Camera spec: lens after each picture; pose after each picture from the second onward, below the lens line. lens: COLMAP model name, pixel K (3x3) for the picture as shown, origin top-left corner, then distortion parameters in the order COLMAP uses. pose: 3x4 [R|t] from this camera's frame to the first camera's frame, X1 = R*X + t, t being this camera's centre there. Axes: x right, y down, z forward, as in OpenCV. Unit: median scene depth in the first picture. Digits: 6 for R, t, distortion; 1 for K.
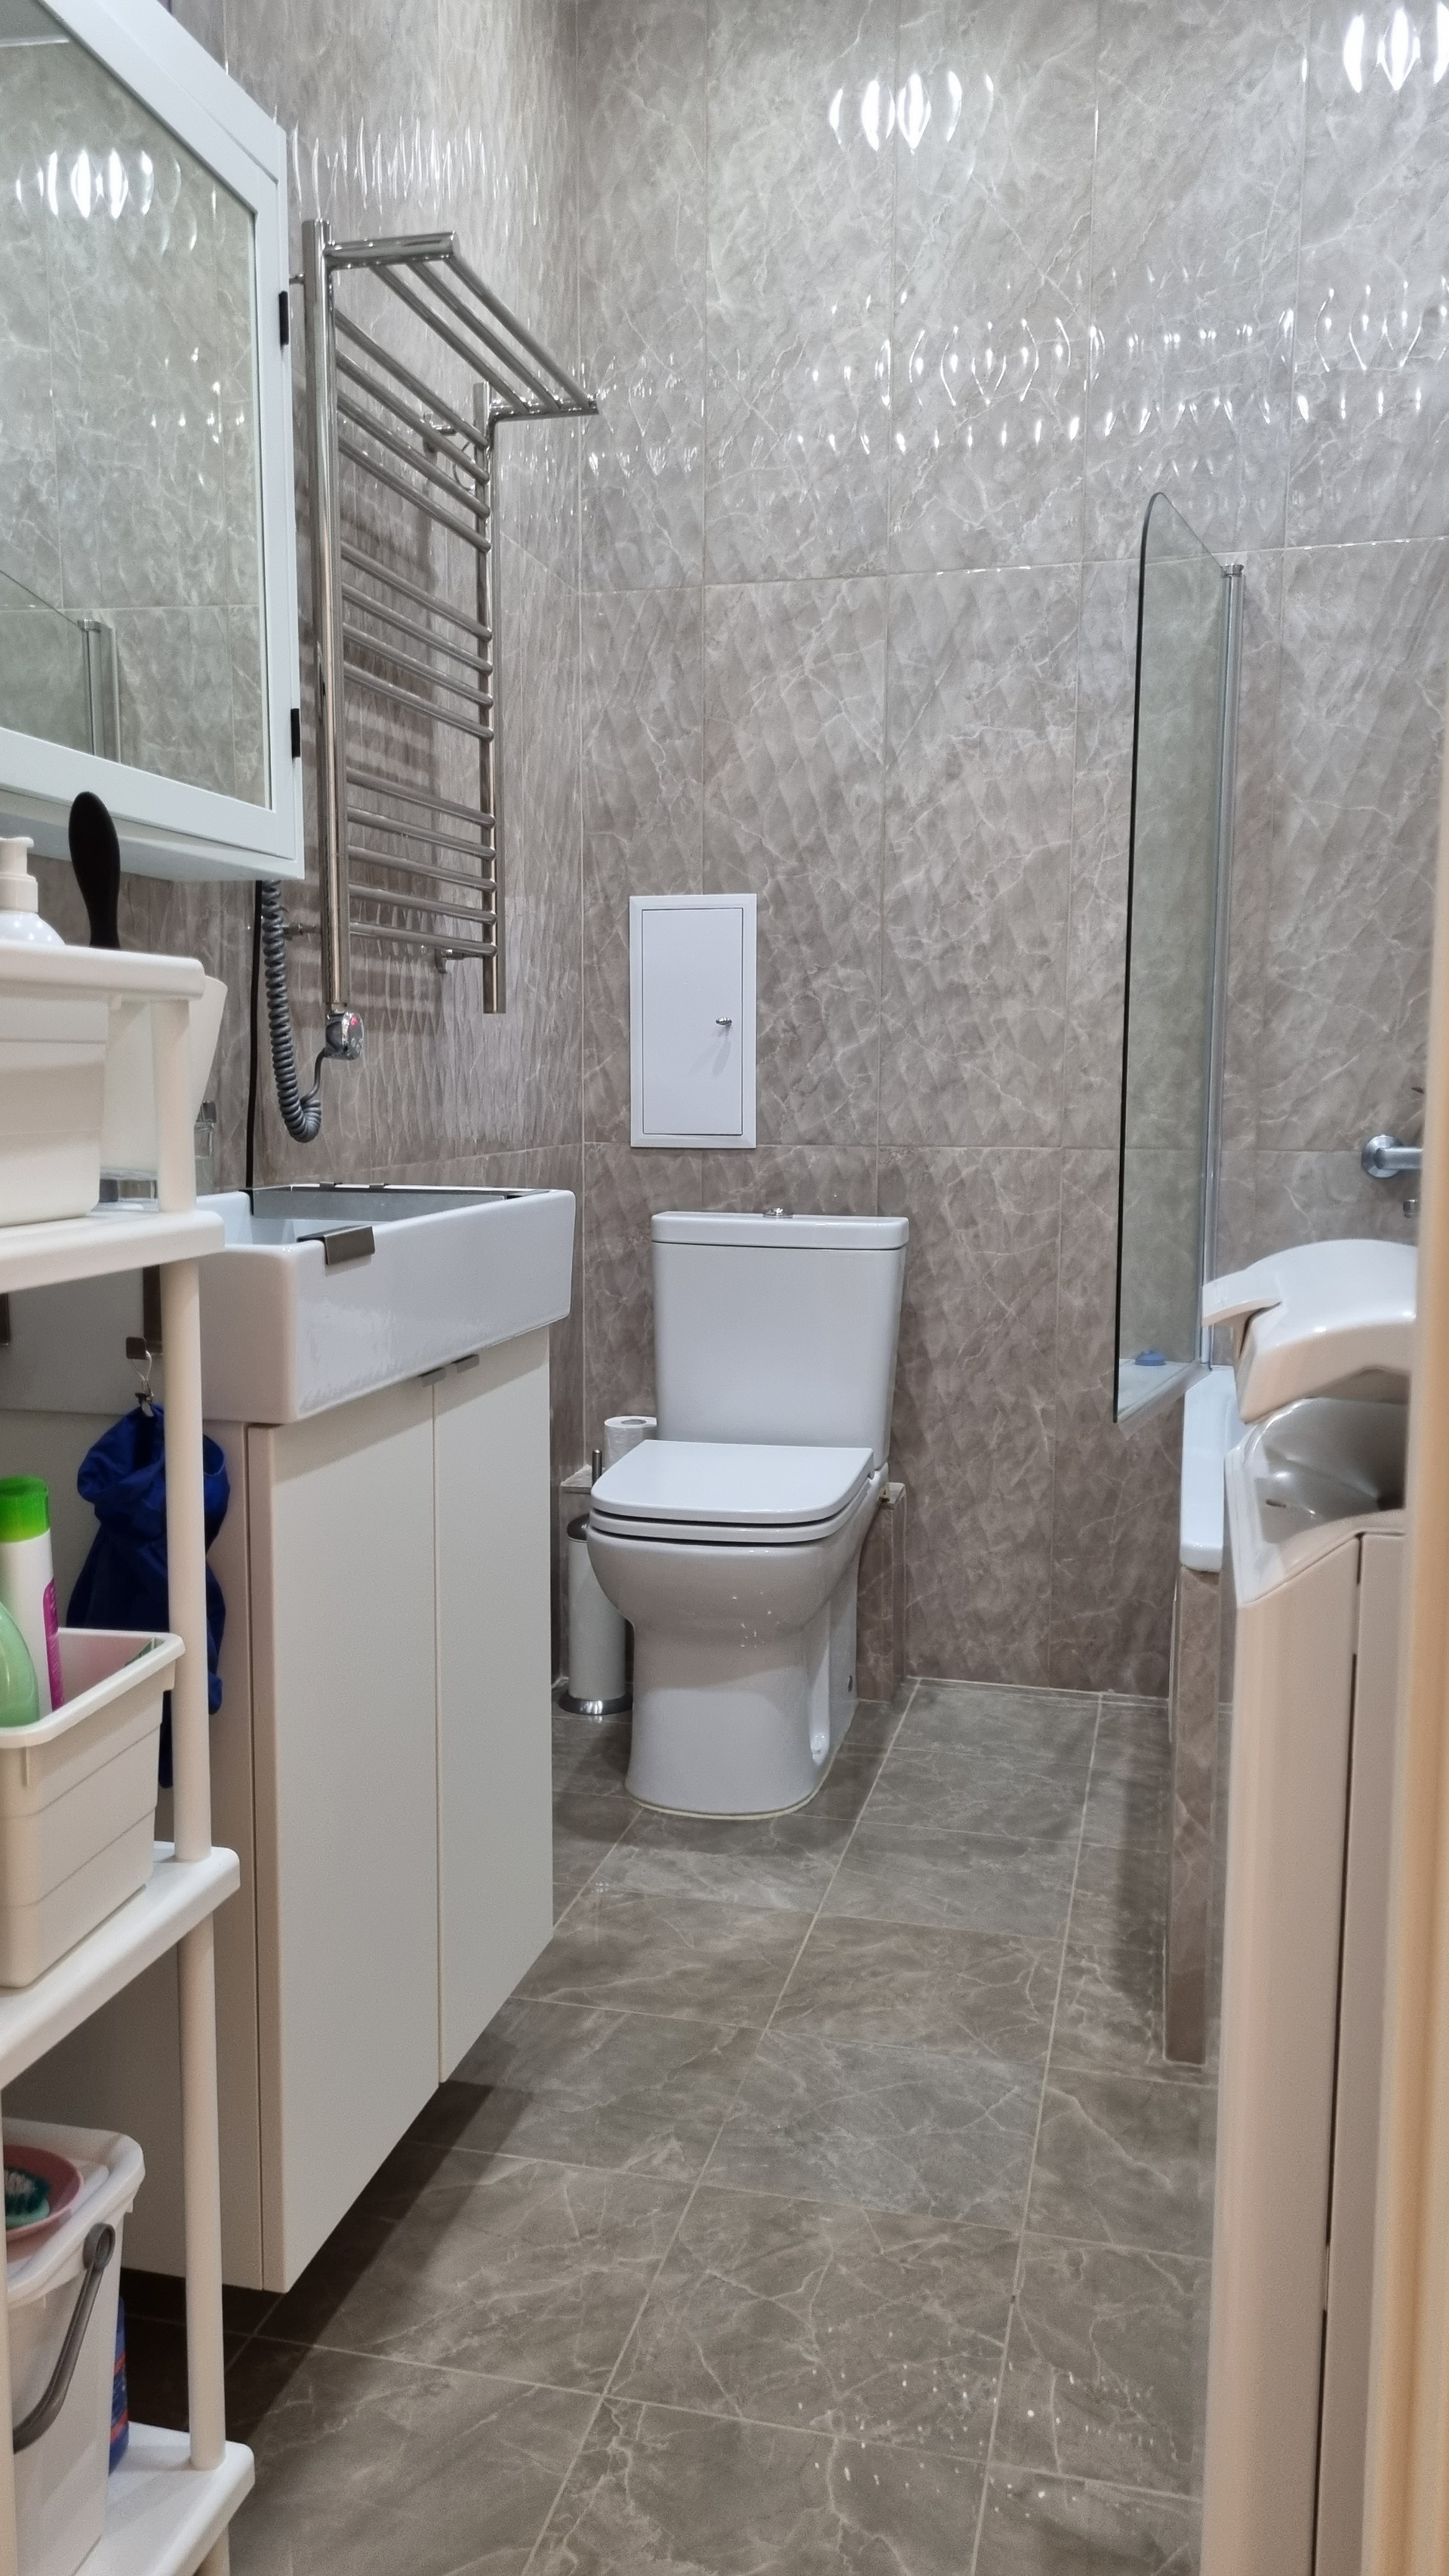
lens RADIAL K [[1930.0, 0, 702.2], [0, 1930.0, 1300.6], [0, 0, 1]] dist [0.036711, -0.038375]
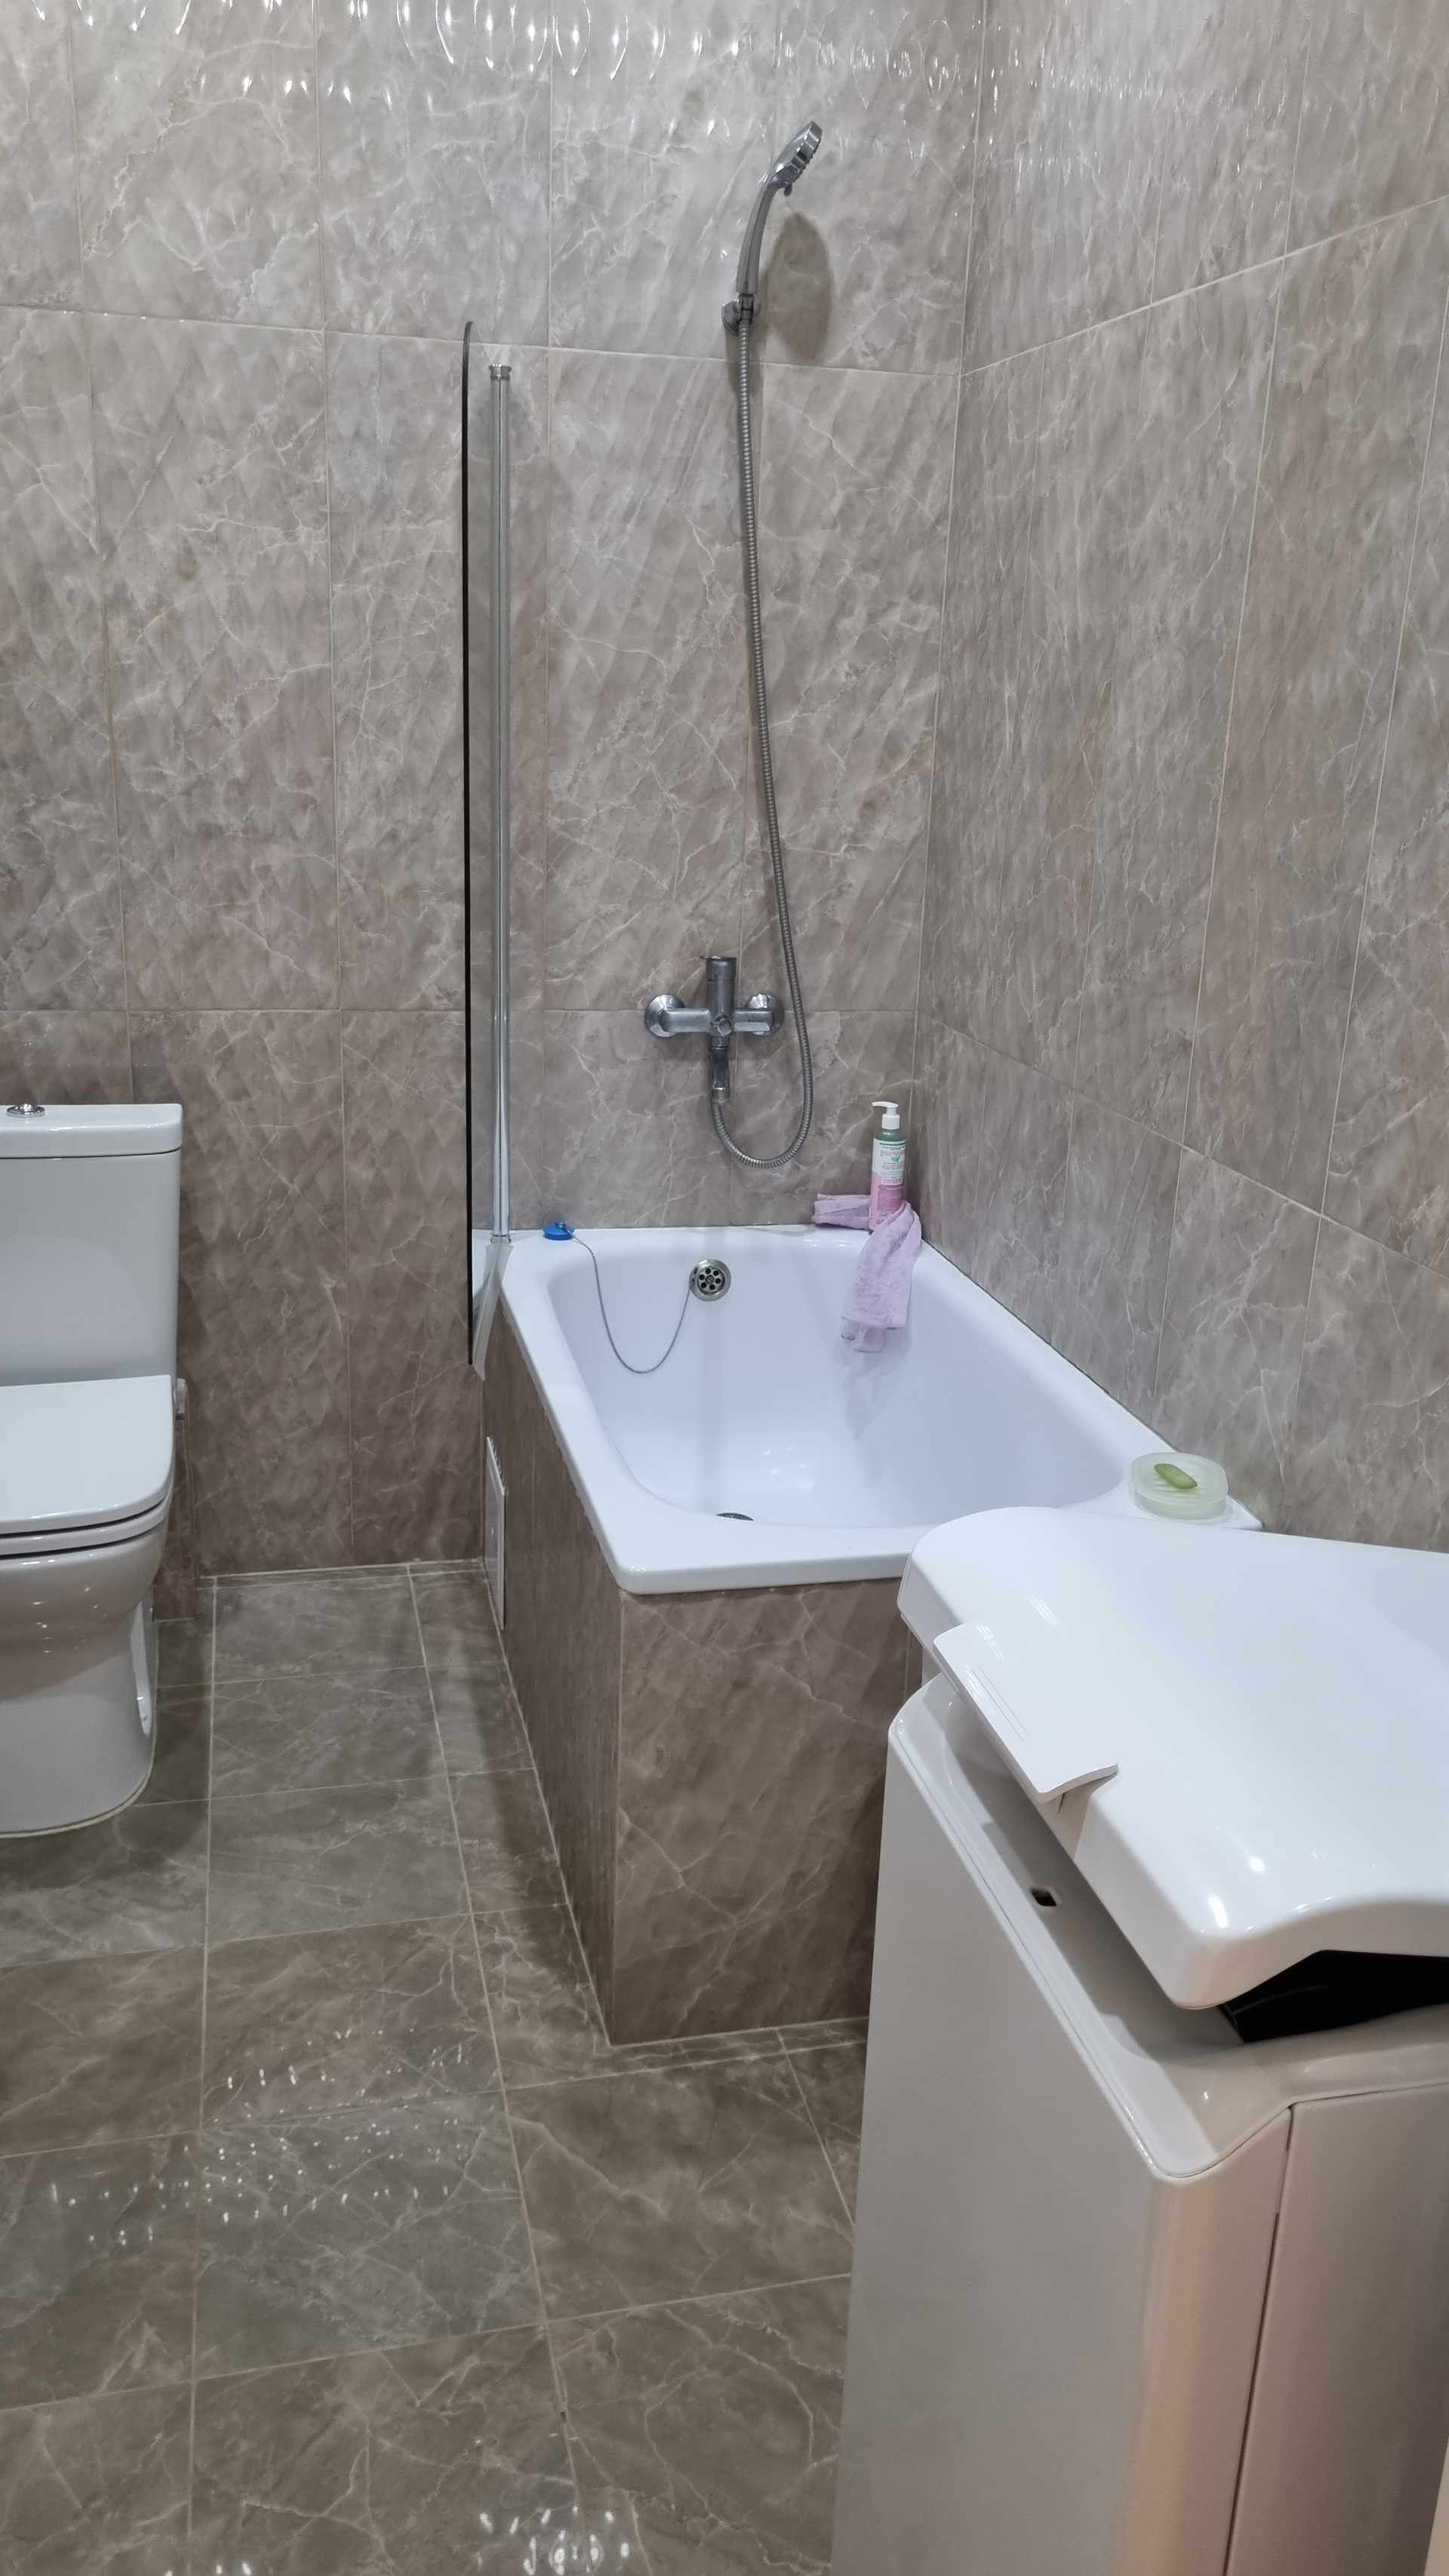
lens RADIAL K [[1930.0, 0, 729.1], [0, 1930.0, 1276.8], [0, 0, 1]] dist [0.036711, -0.038375]
pose [[0.886978, -0.106162, 0.449444, -0.078619], [0.023393, 0.982298, 0.185860, -0.125818], [-0.461219, -0.154340, 0.873760, 0.099694]]
